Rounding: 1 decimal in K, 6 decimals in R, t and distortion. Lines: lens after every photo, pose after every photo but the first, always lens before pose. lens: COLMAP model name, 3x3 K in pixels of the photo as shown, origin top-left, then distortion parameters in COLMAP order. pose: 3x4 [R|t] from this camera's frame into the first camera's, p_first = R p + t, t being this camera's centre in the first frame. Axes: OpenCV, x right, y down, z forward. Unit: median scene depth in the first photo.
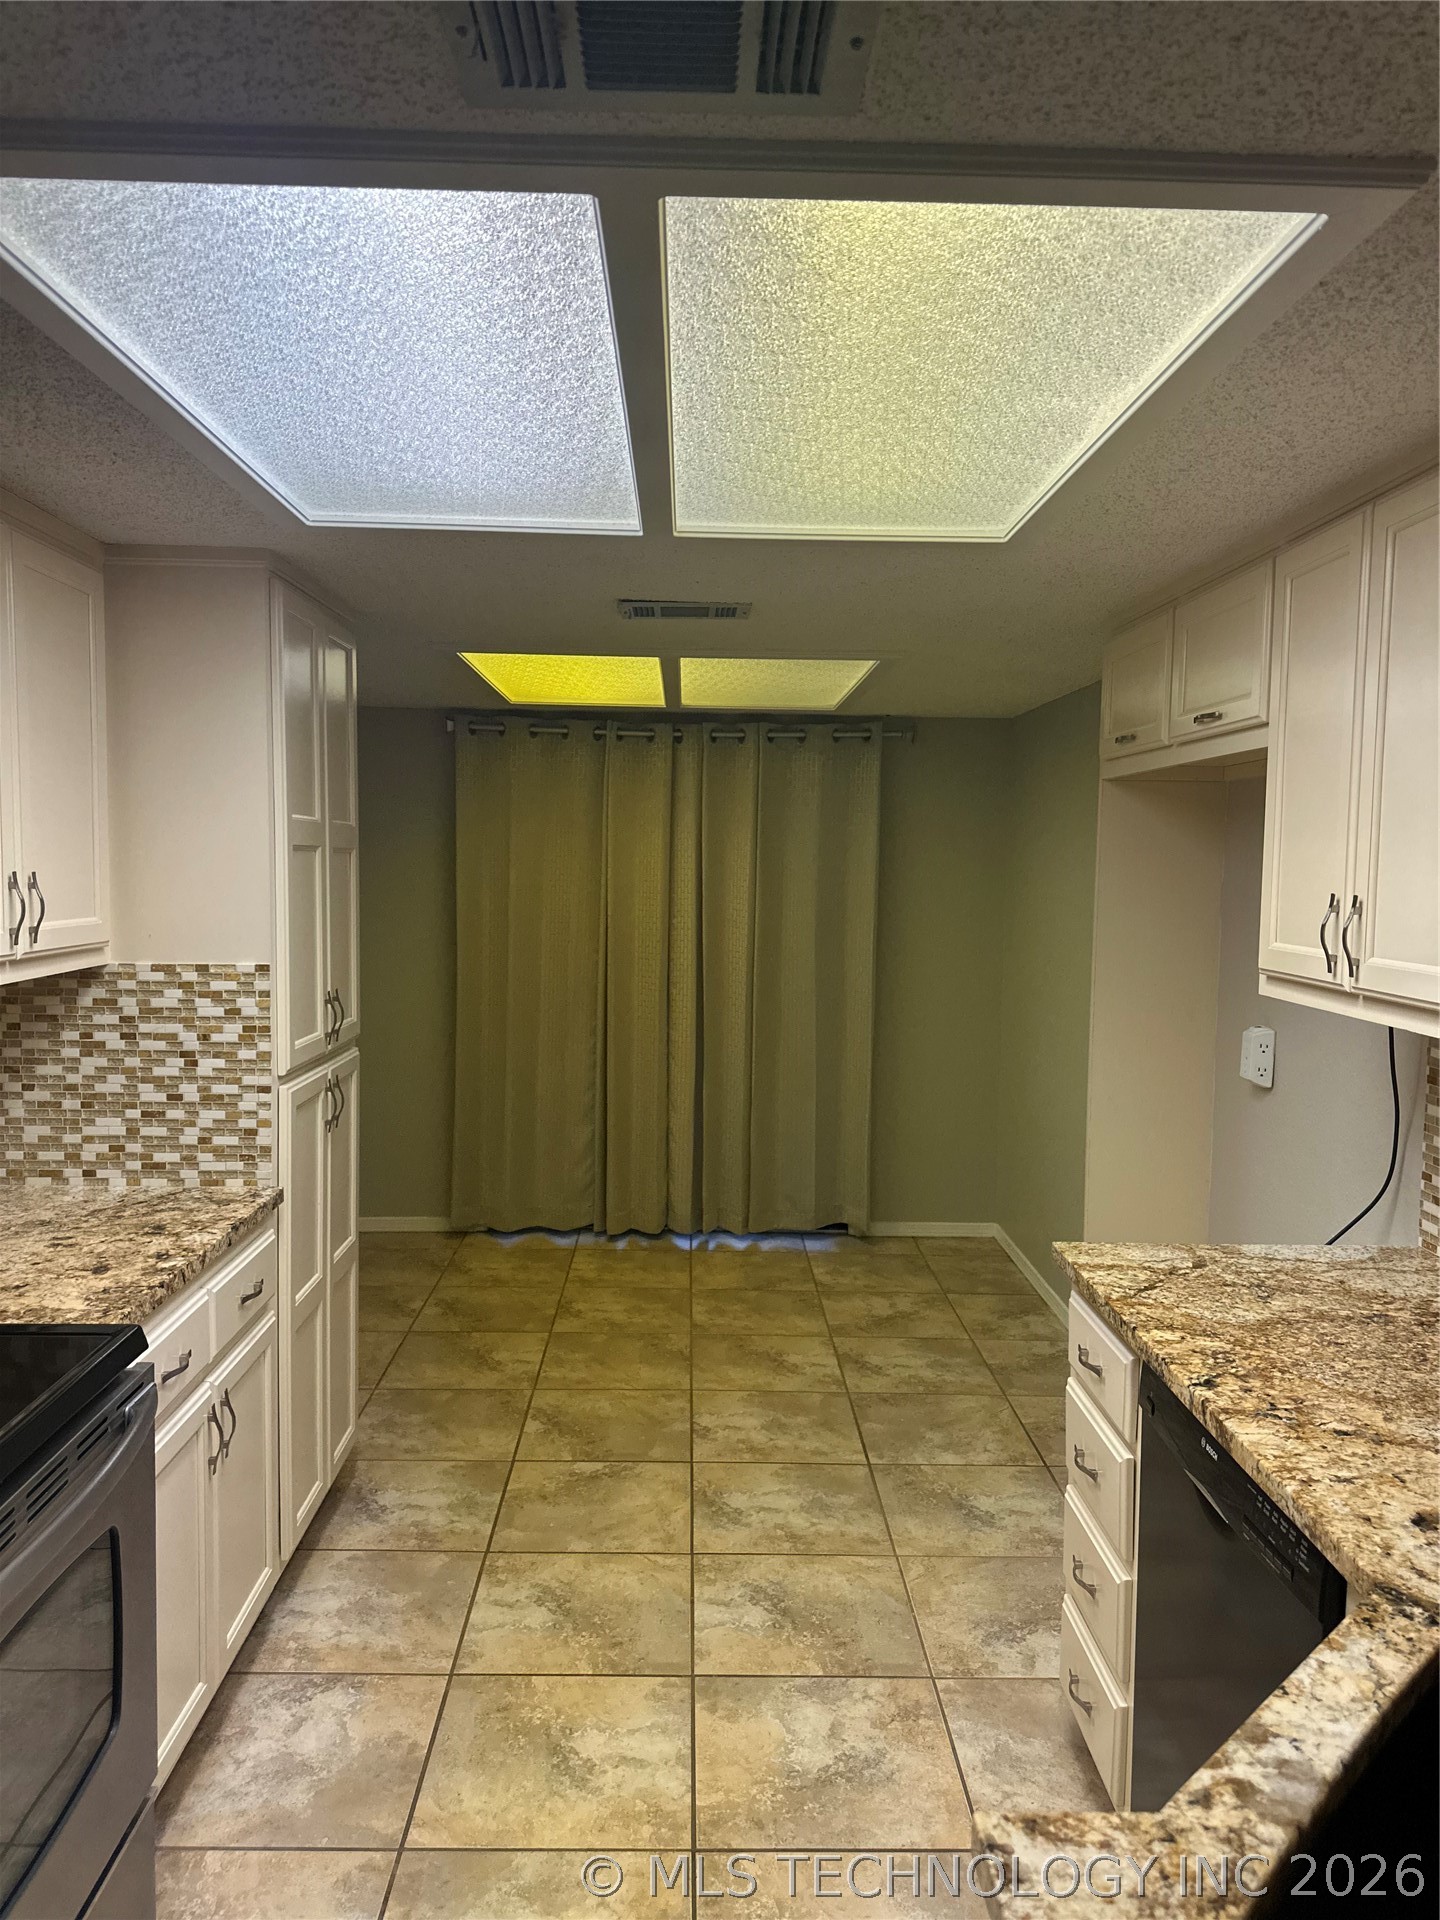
lens RADIAL K [[1363.5, 0, 723.7], [0, 1363.5, 948.8], [0, 0, 1]] dist [0.046209, -0.062704]
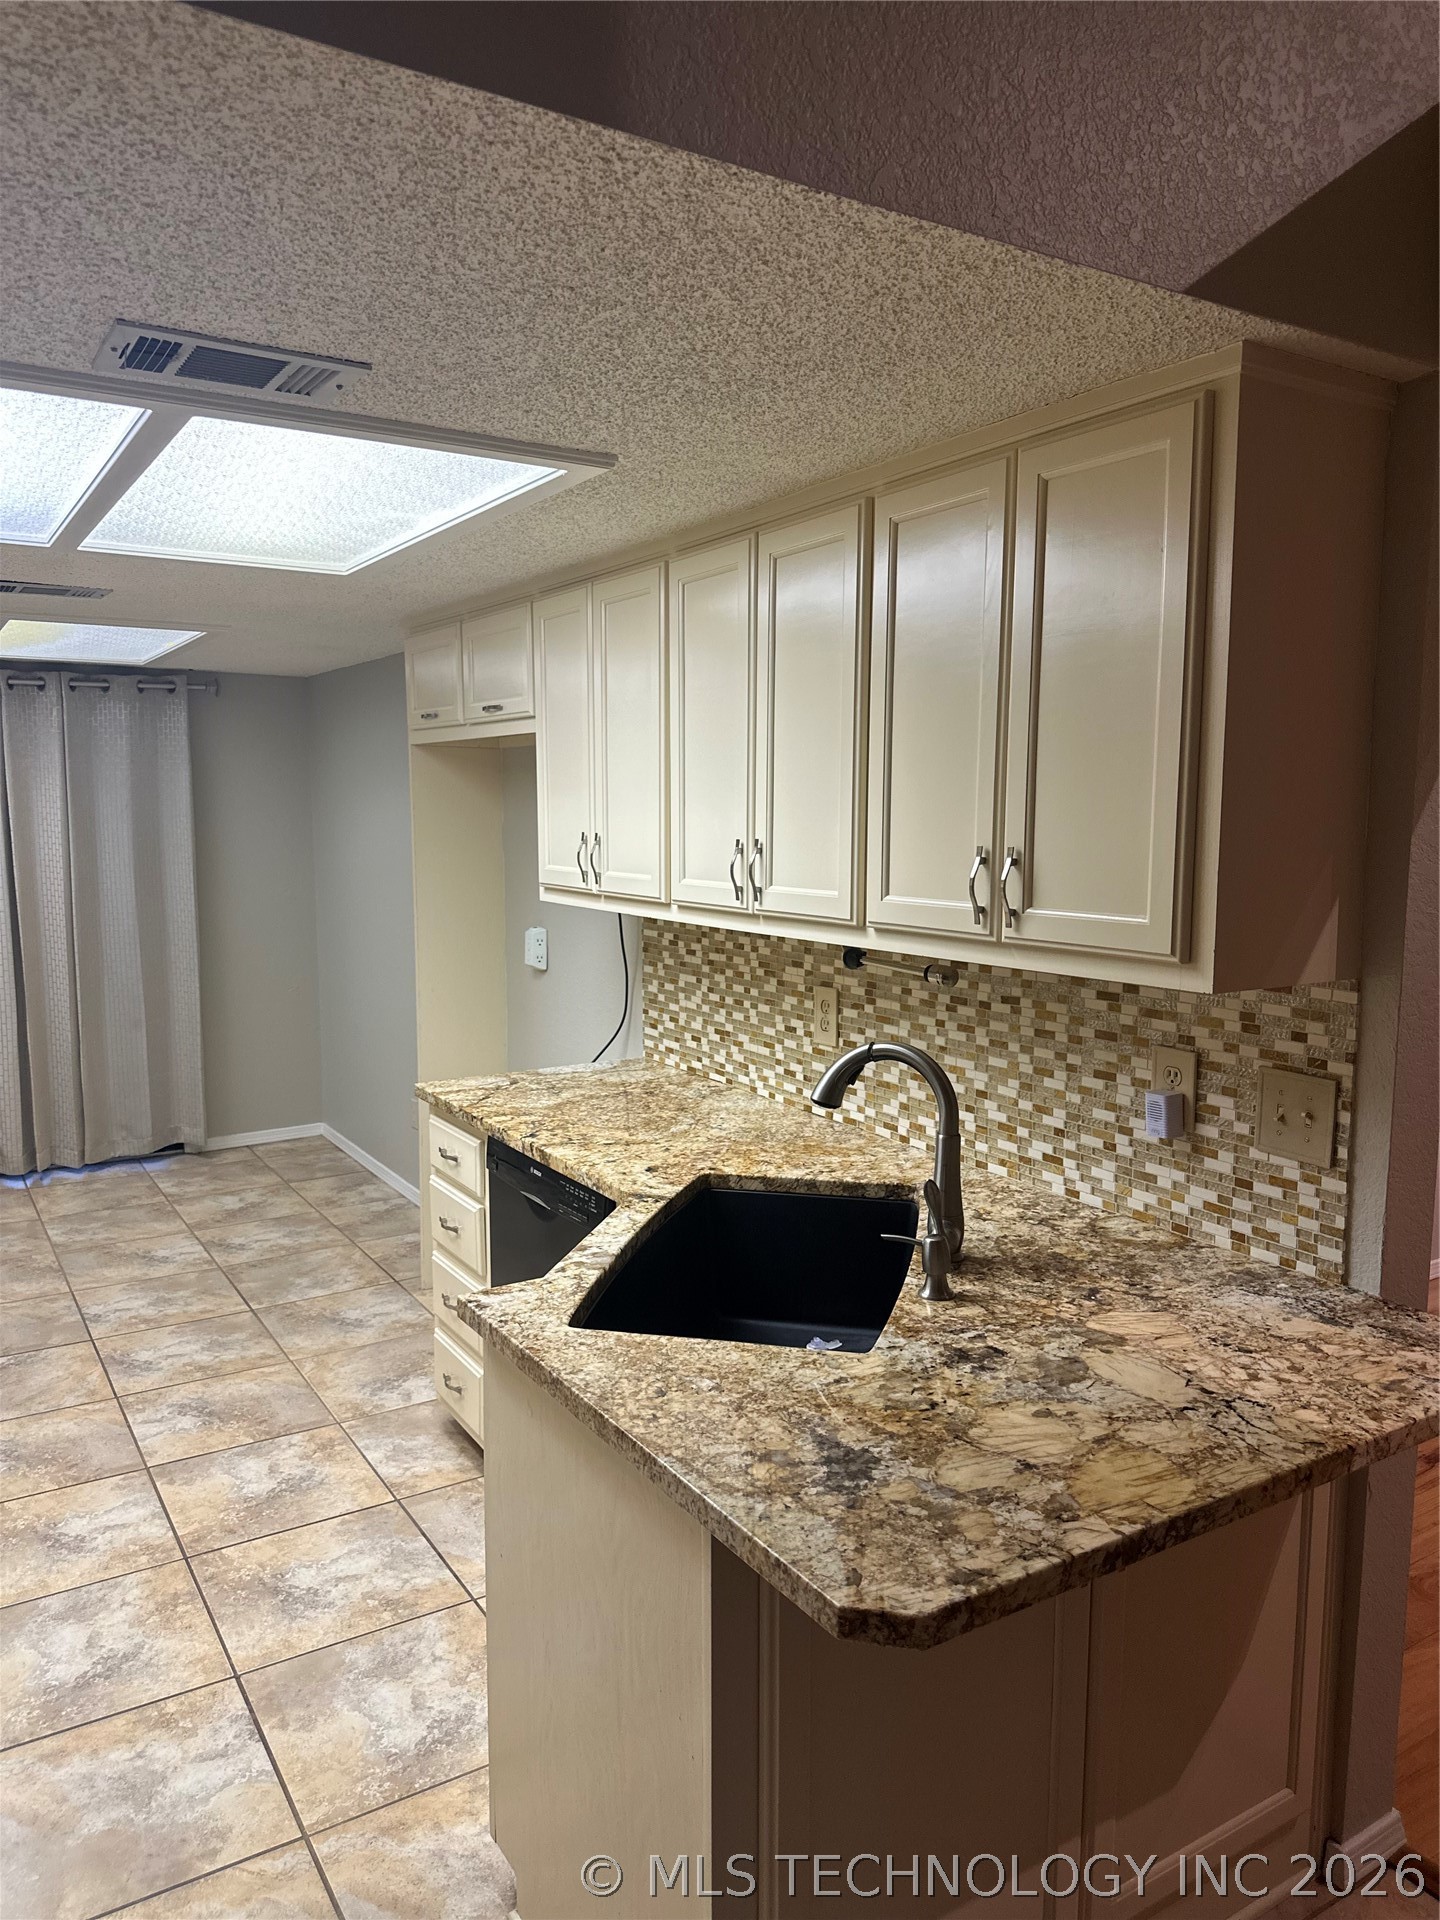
lens RADIAL K [[1363.5, 0, 723.7], [0, 1363.5, 948.8], [0, 0, 1]] dist [0.046209, -0.062704]
pose [[0.860078, -0.070327, 0.505291, -0.160128], [0.048256, 0.997227, 0.056655, 0.009639], [-0.507874, -0.024344, 0.861087, -0.317525]]
